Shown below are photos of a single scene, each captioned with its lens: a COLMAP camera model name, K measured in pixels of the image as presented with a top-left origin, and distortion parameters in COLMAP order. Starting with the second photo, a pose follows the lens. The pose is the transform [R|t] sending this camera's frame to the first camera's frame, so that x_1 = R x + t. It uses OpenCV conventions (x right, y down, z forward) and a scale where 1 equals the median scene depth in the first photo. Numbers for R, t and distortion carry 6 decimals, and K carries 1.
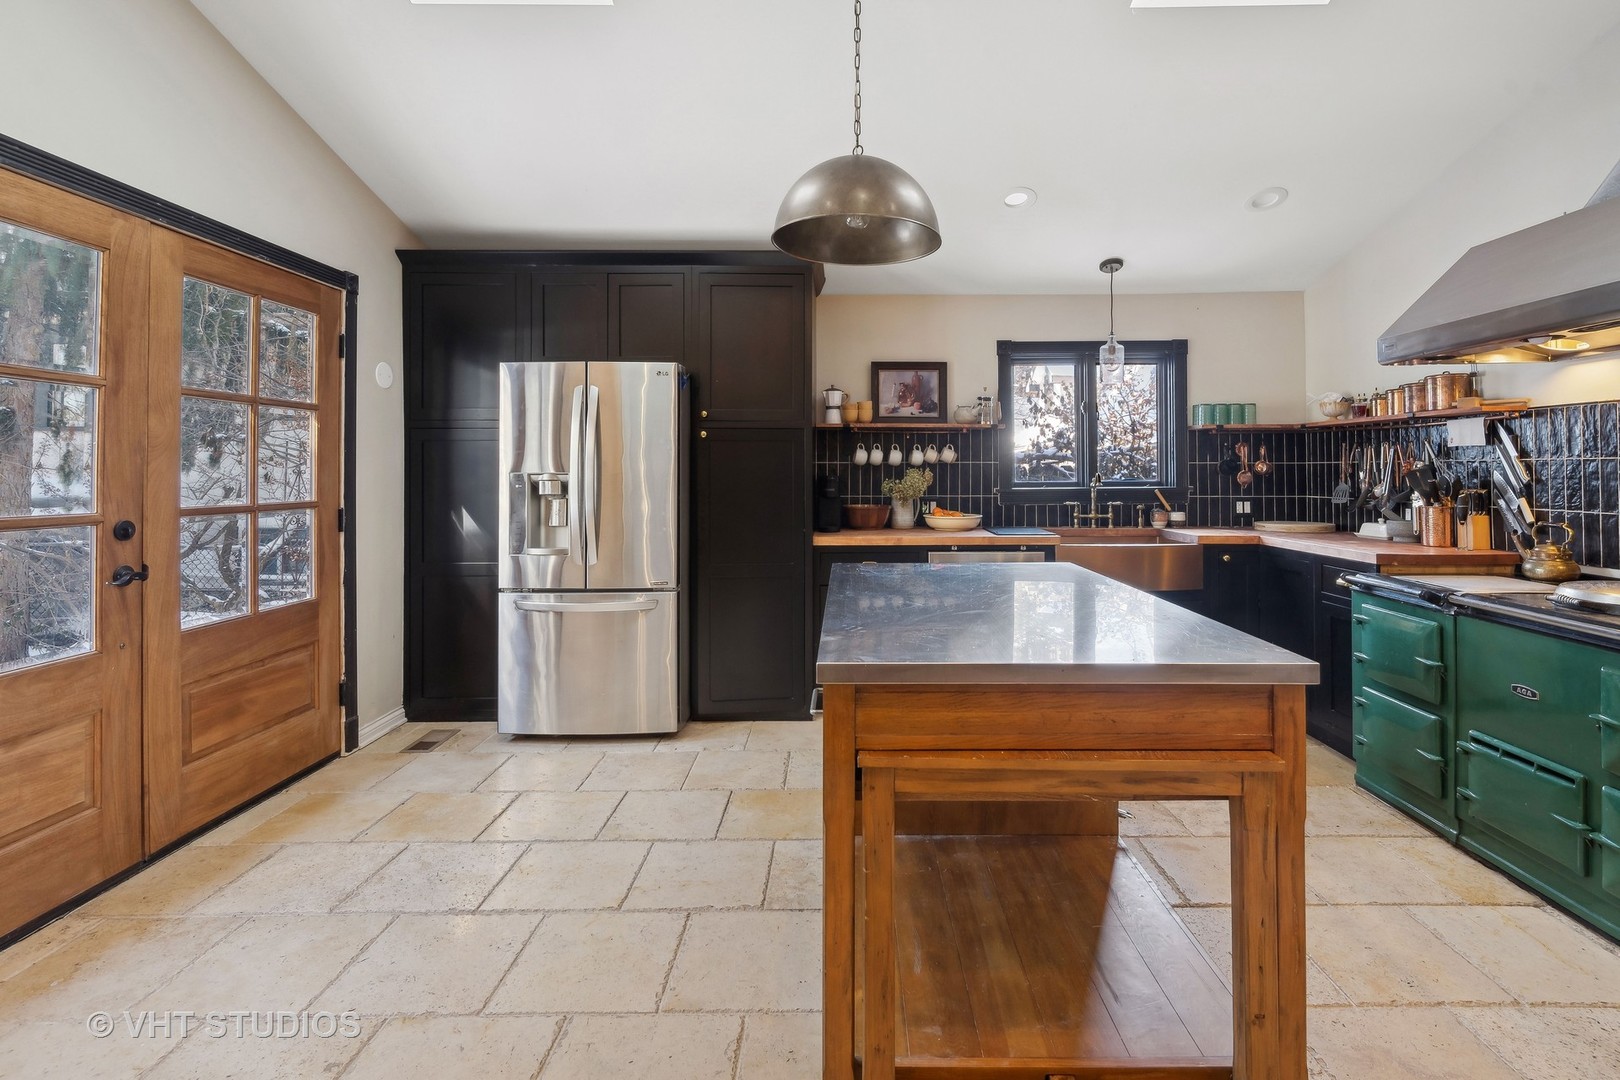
lens RADIAL K [[762.0, 0, 844.7], [0, 762.0, 464.6], [0, 0, 1]] dist [0.003647, 0.000889]
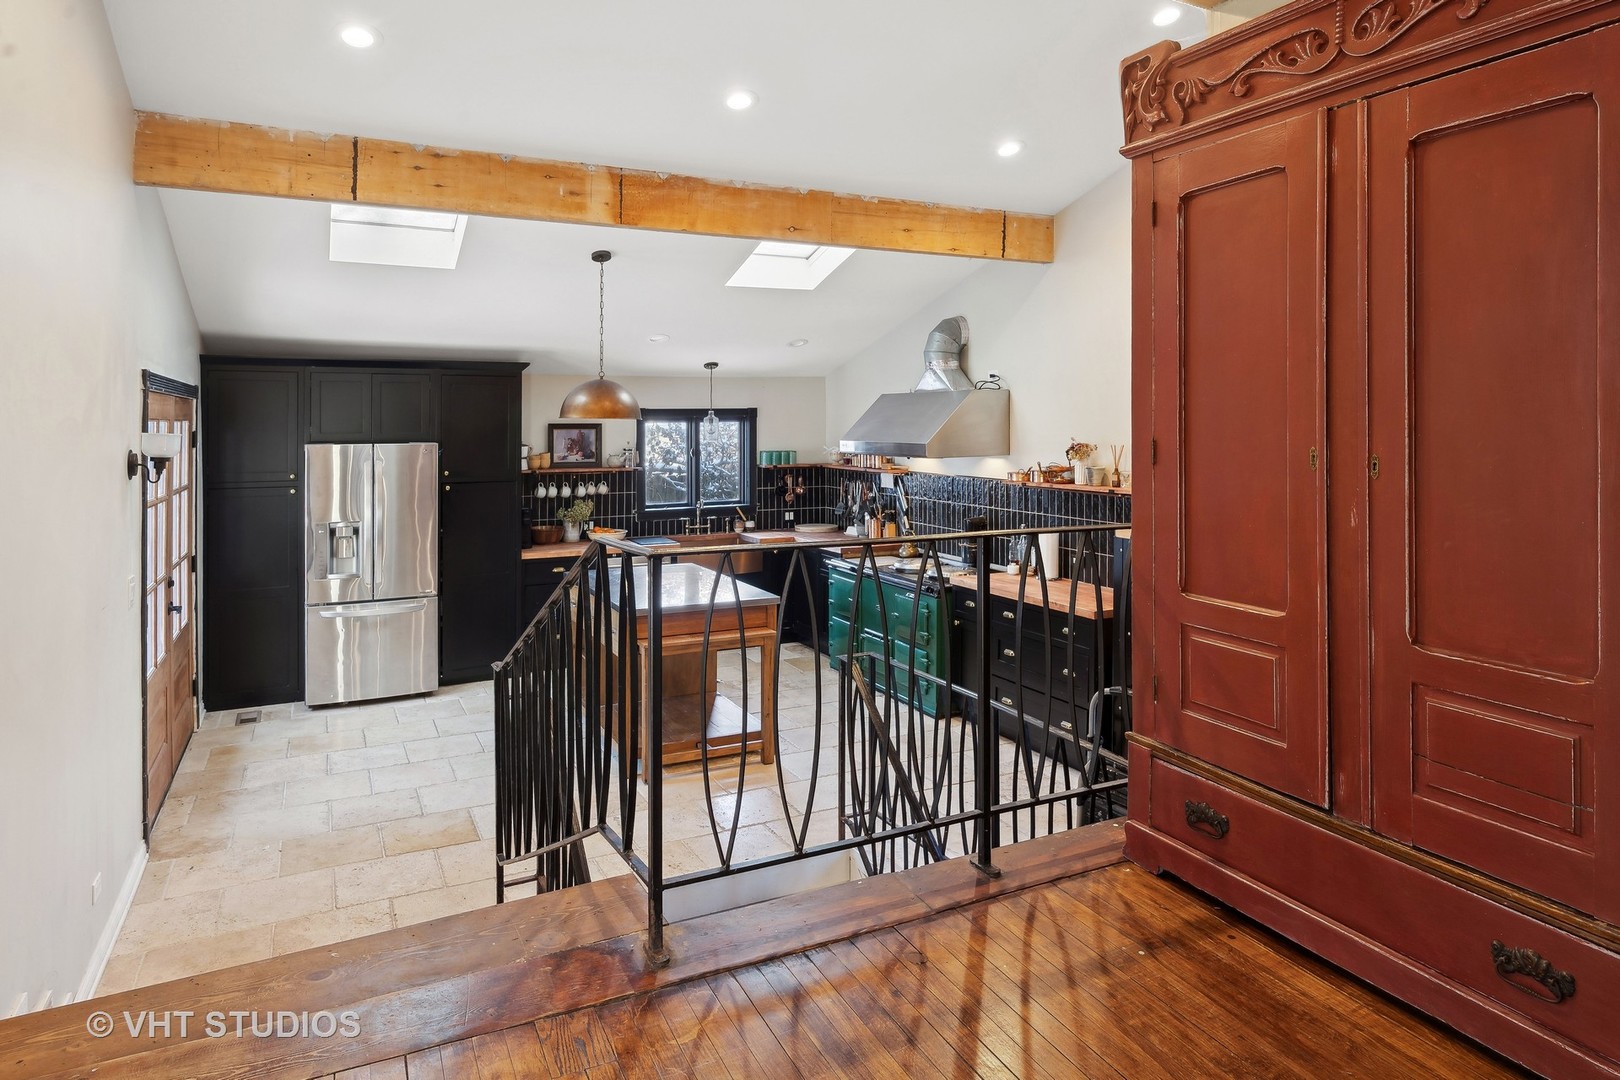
lens RADIAL K [[964.4, 0, 822.8], [0, 964.4, 419.3], [0, 0, 1]] dist [-0.001426, 0.000405]
pose [[0.891349, 0.004688, 0.453293, -0.333931], [-0.005369, 0.999986, 0.000215, -0.153402], [-0.453286, -0.002626, 0.891361, -0.846724]]
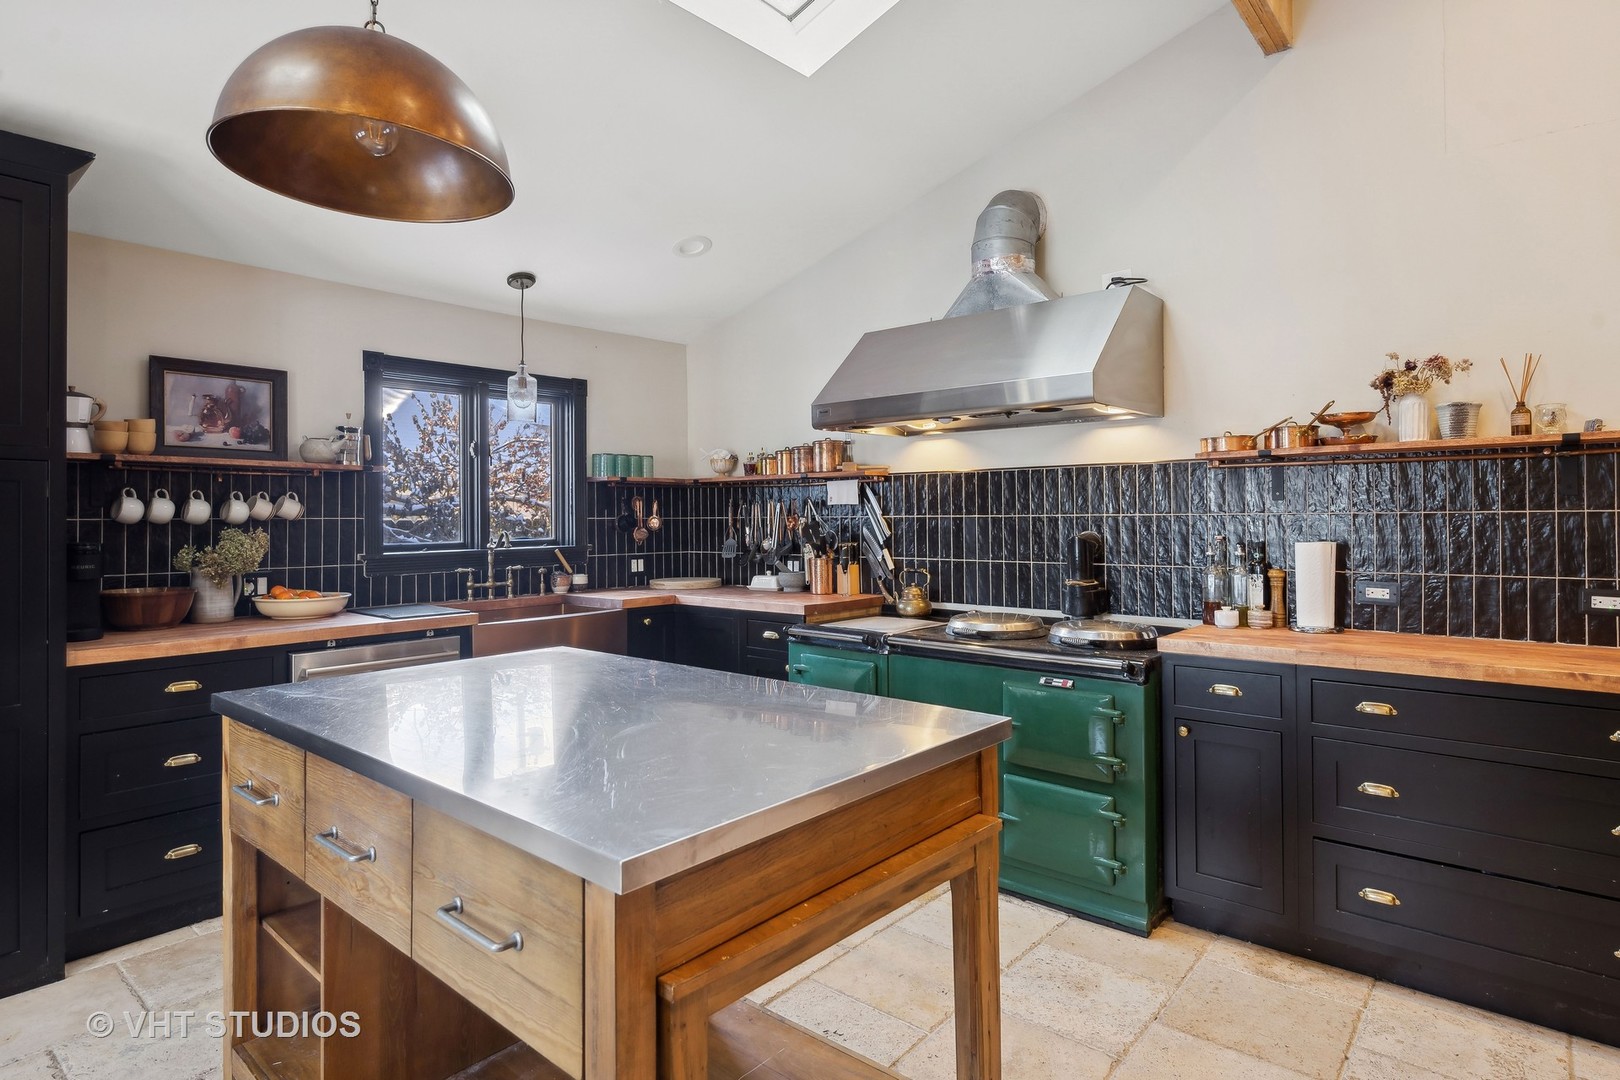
lens RADIAL K [[869.4, 0, 829.9], [0, 869.4, 510.0], [0, 0, 1]] dist [0.000317, -0.000273]
pose [[0.650485, 0.005110, 0.759502, -0.147235], [-0.000441, 0.999980, -0.006351, -0.006225], [-0.759519, 0.003797, 0.650474, 0.132705]]
